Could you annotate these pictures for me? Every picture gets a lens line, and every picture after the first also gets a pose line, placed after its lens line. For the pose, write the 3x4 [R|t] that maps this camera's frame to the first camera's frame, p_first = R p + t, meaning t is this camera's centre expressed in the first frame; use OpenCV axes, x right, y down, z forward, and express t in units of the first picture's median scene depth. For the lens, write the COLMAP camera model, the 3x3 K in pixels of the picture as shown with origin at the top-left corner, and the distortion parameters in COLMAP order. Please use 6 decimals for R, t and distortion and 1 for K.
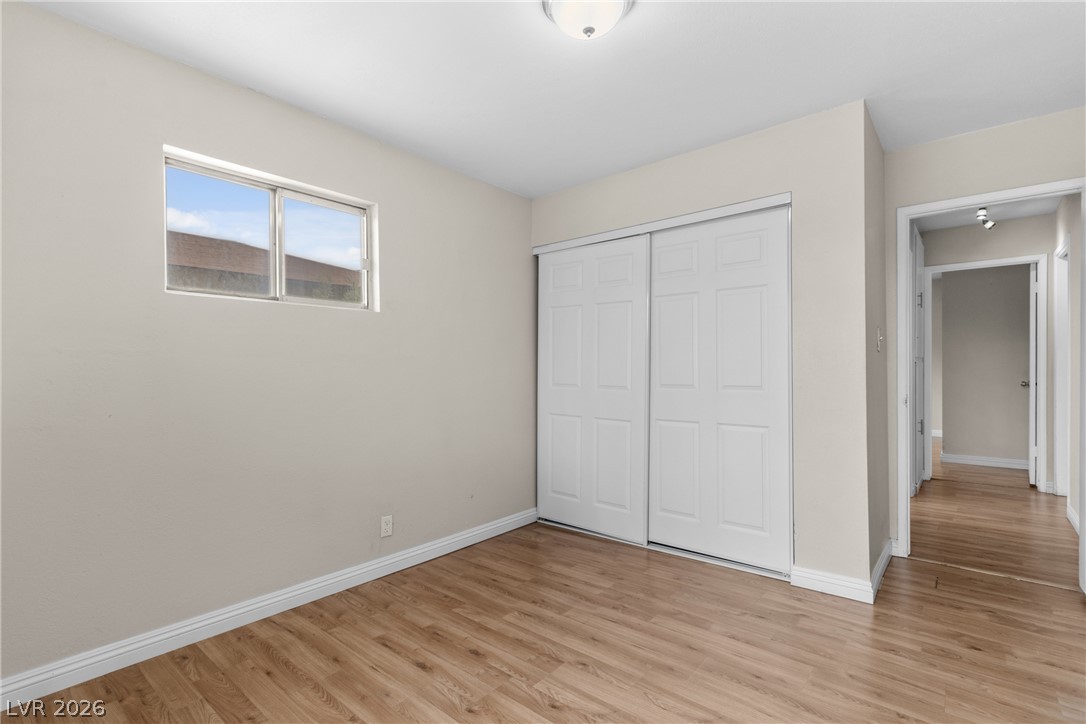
lens RADIAL K [[504.3, 0, 539.6], [0, 504.3, 360.0], [0, 0, 1]] dist [0.000716, -0.001071]
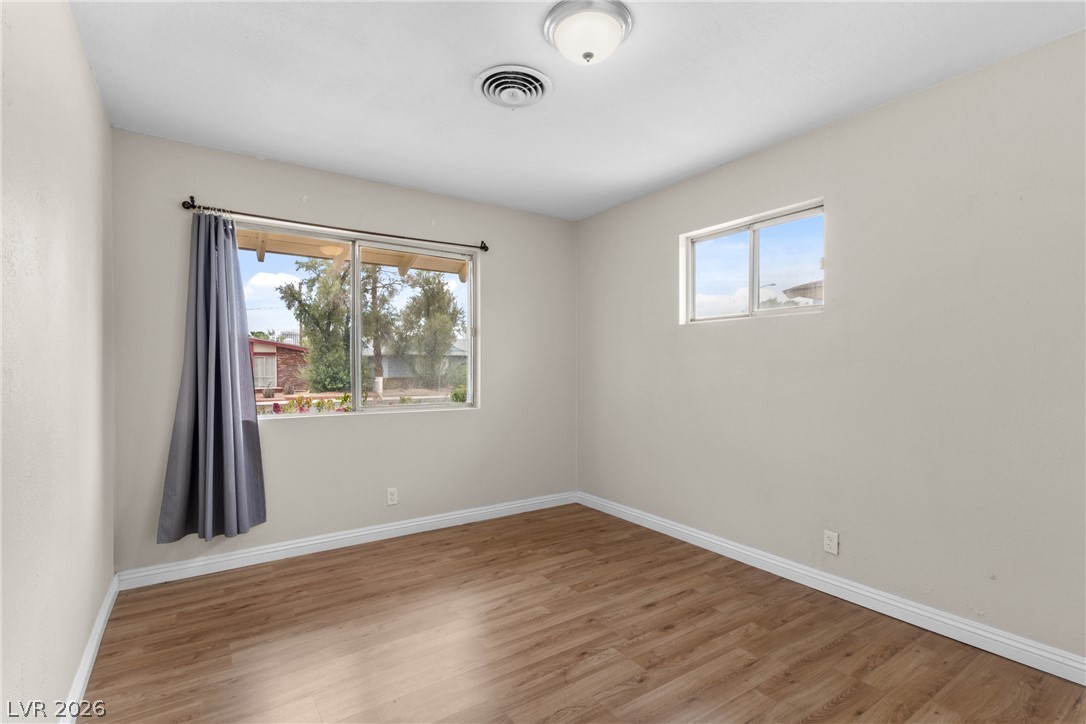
lens RADIAL K [[504.3, 0, 539.6], [0, 504.3, 369.0], [0, 0, 1]] dist [0.000716, -0.001071]
pose [[-0.270390, 0.007257, -0.962723, 0.920231], [0.018081, 0.999834, 0.002458, 0.000261], [0.962581, -0.016742, -0.270476, 0.935543]]
